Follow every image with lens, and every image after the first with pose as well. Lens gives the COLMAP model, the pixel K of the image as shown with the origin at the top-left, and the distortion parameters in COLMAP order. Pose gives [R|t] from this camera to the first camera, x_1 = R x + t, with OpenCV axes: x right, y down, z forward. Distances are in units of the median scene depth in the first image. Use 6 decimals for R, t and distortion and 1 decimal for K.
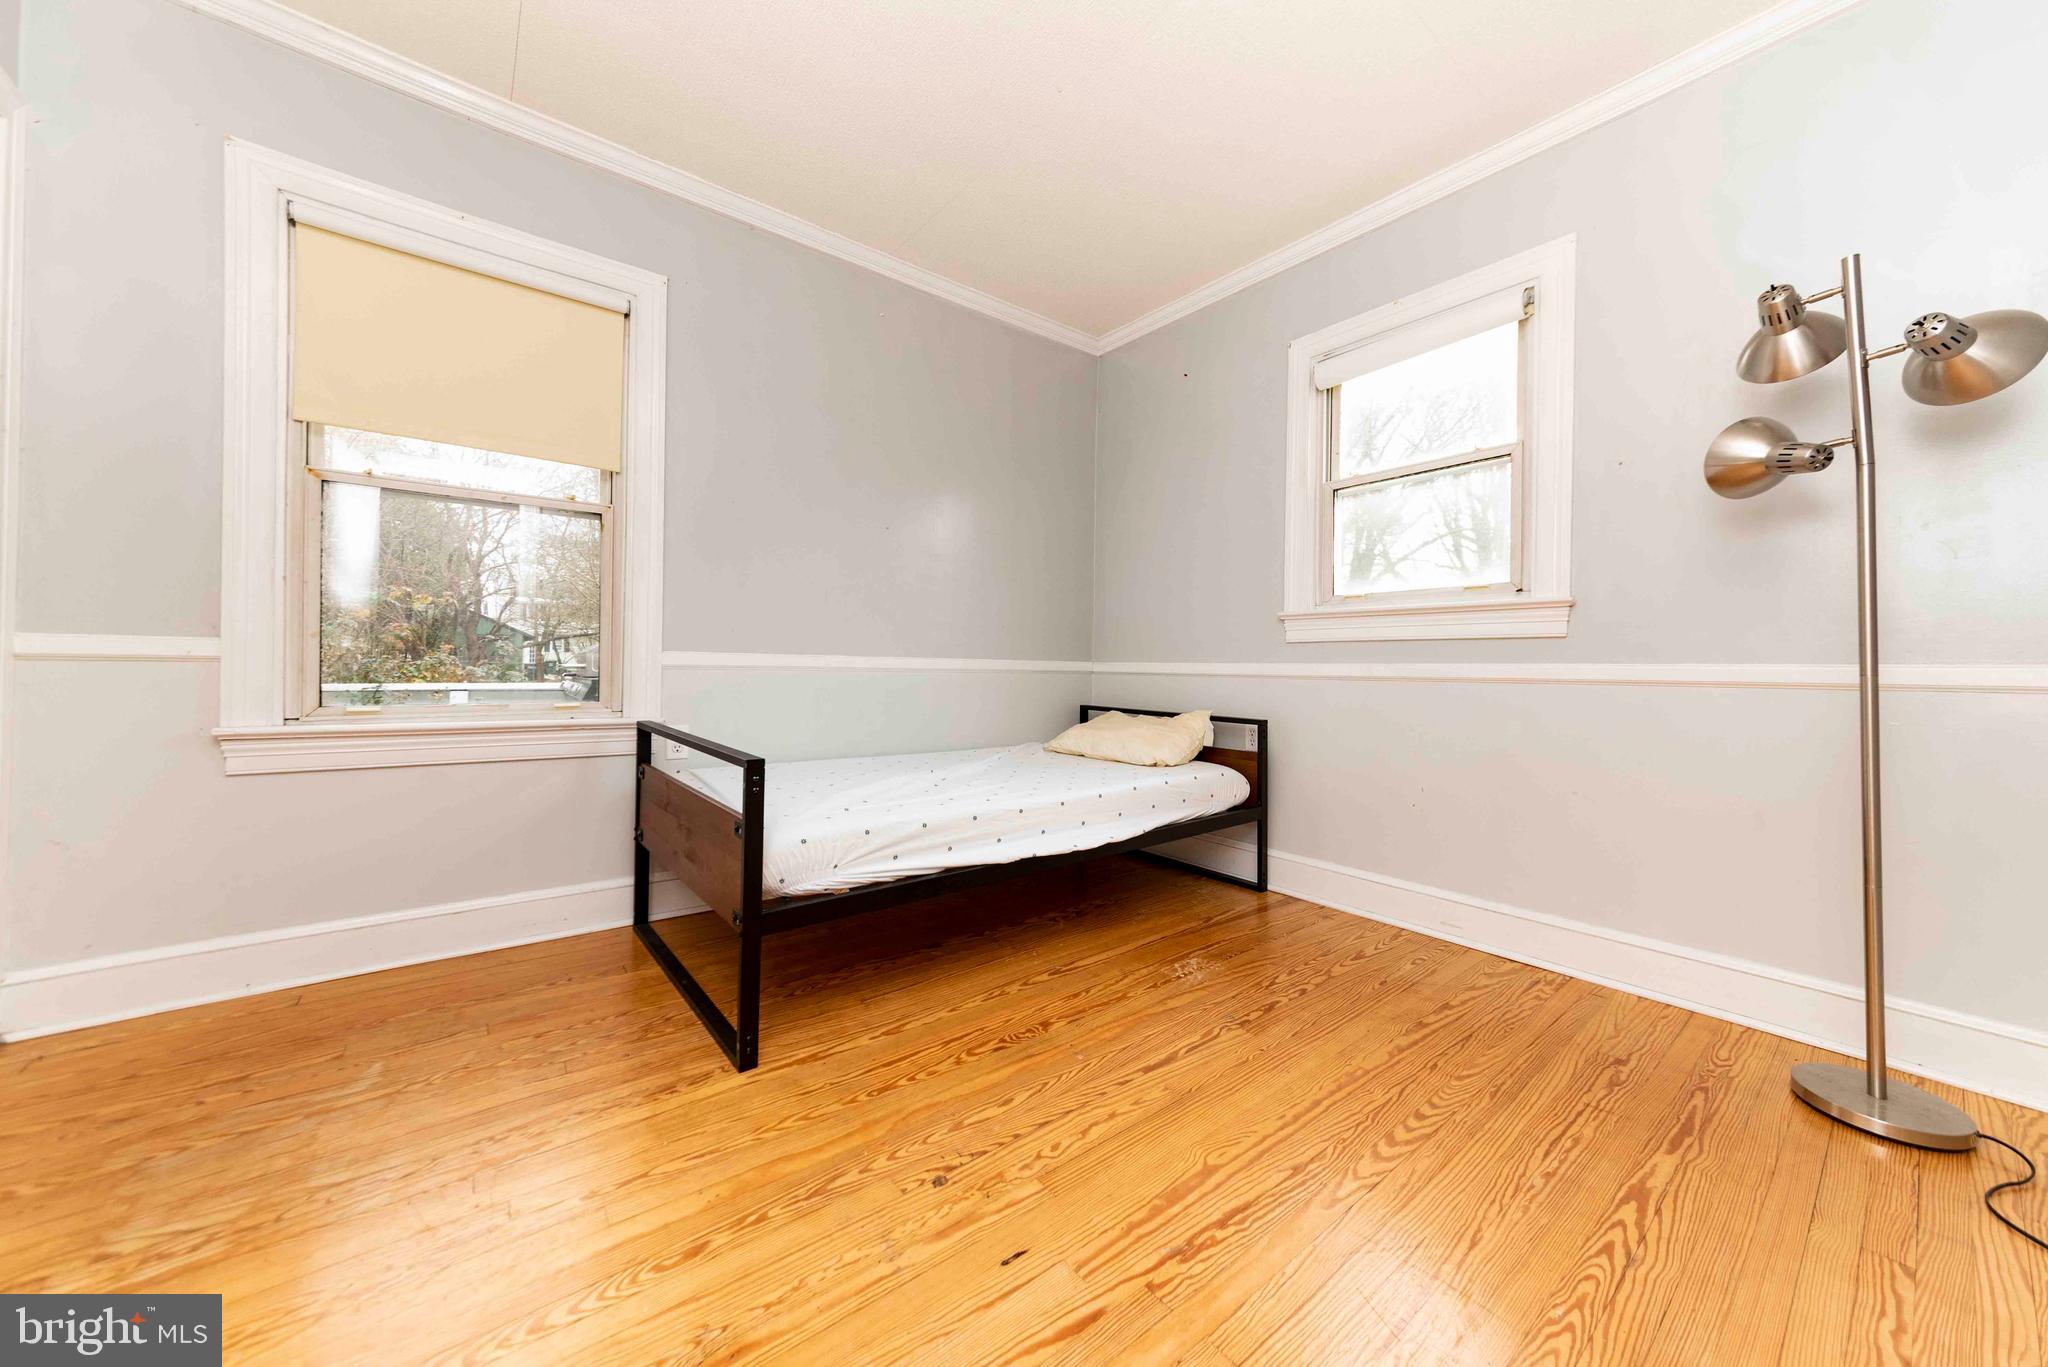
lens RADIAL K [[720.4, 0, 1018.4], [0, 720.4, 676.6], [0, 0, 1]] dist [0.007245, 0.000343]
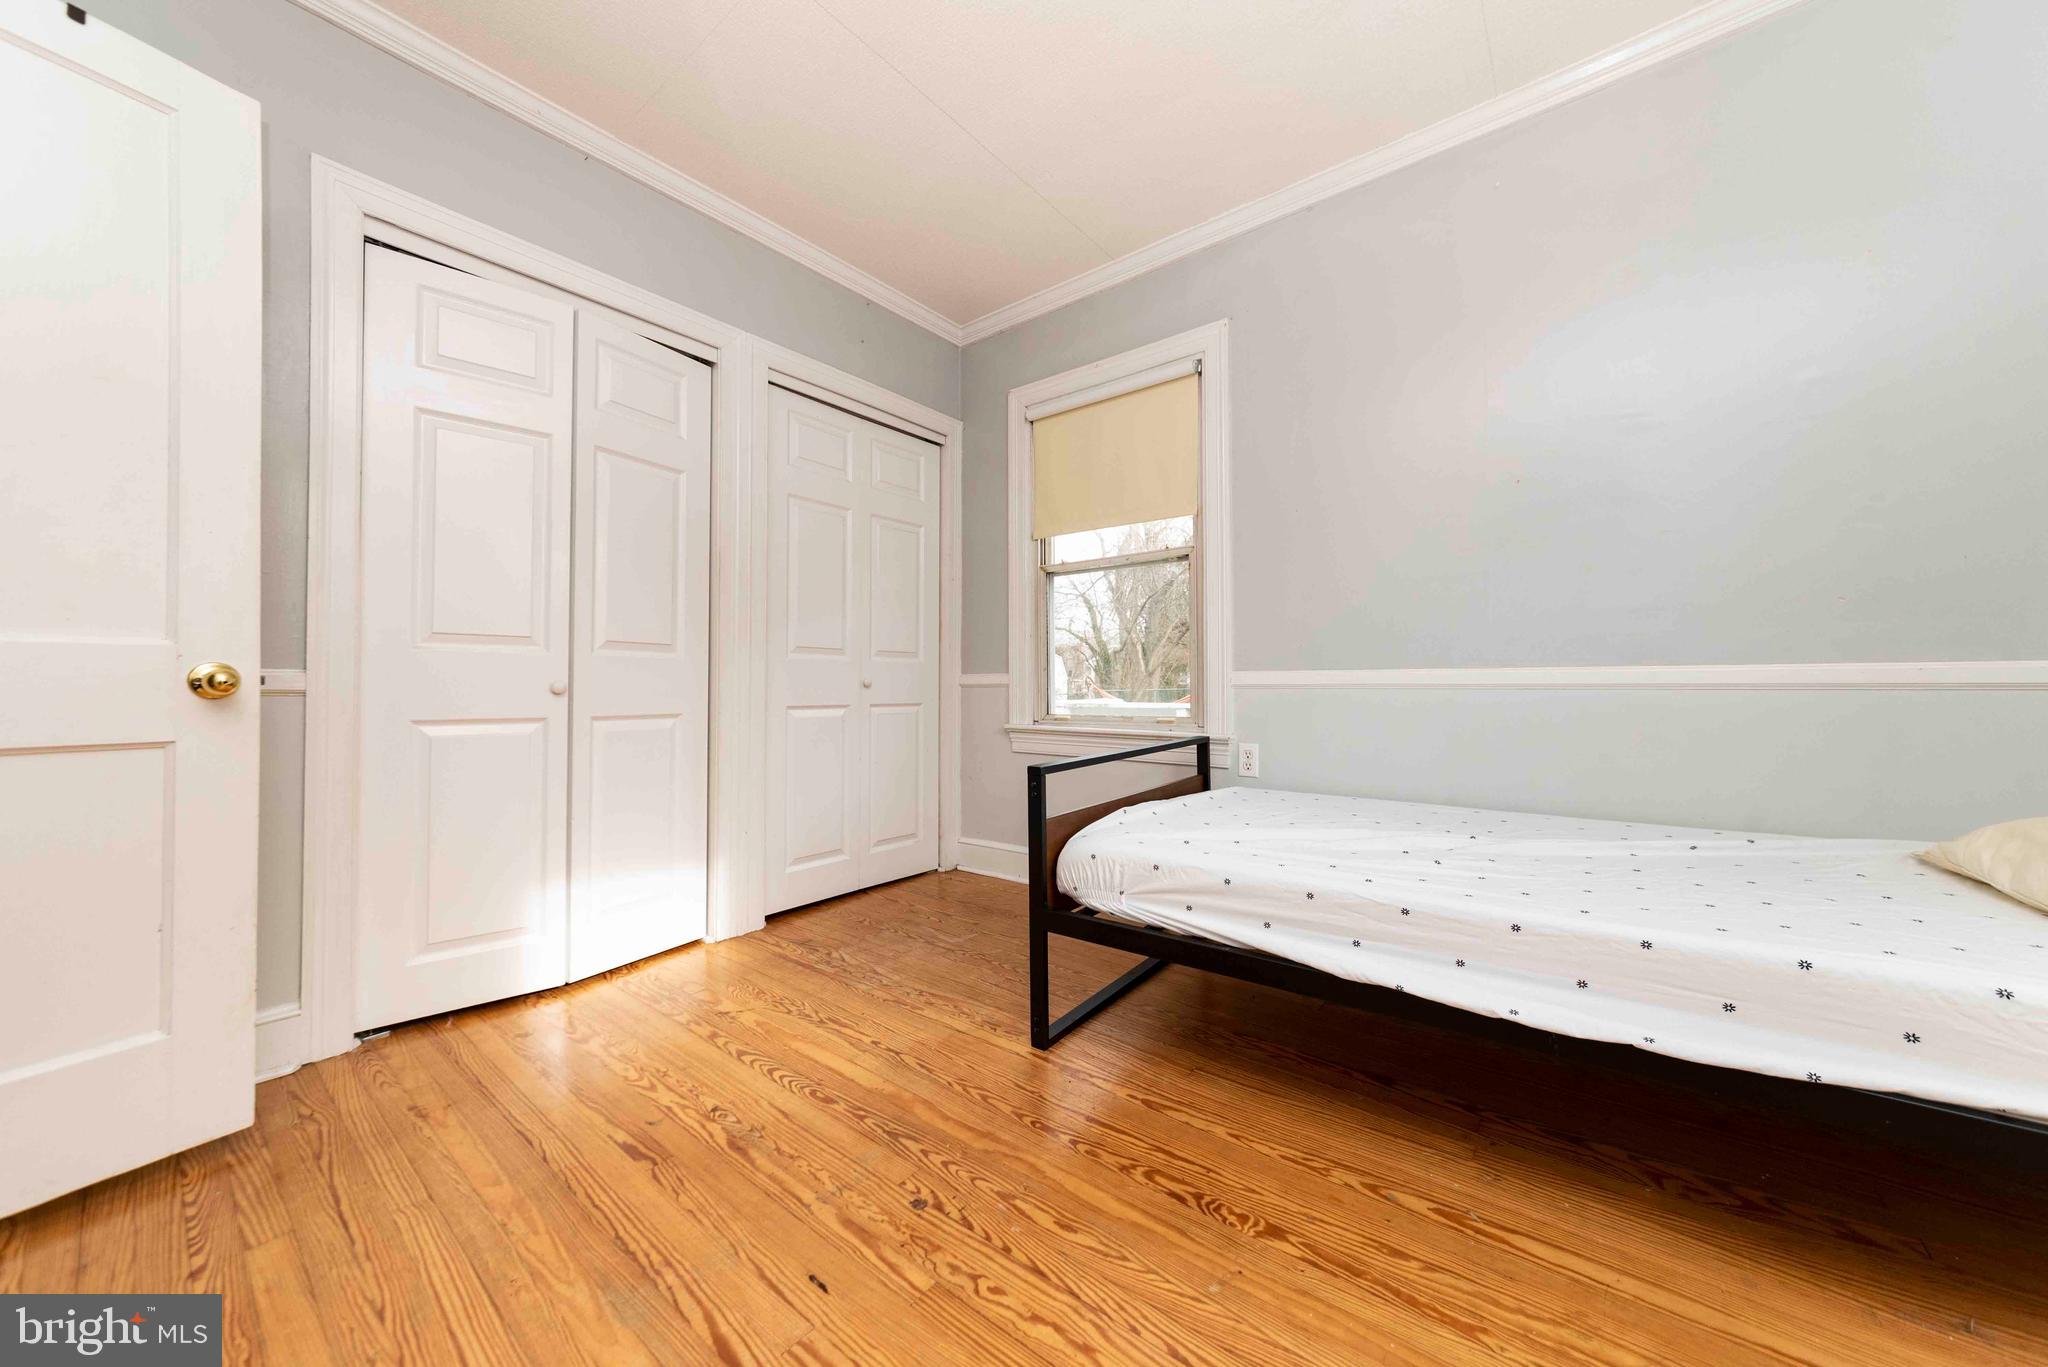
lens RADIAL K [[720.4, 0, 1020.4], [0, 720.4, 675.0], [0, 0, 1]] dist [0.007245, 0.000343]
pose [[0.237721, -0.029514, -0.970885, 0.751617], [-0.004191, 0.999498, -0.031410, 0.006312], [0.971325, 0.011535, 0.237478, 0.742582]]
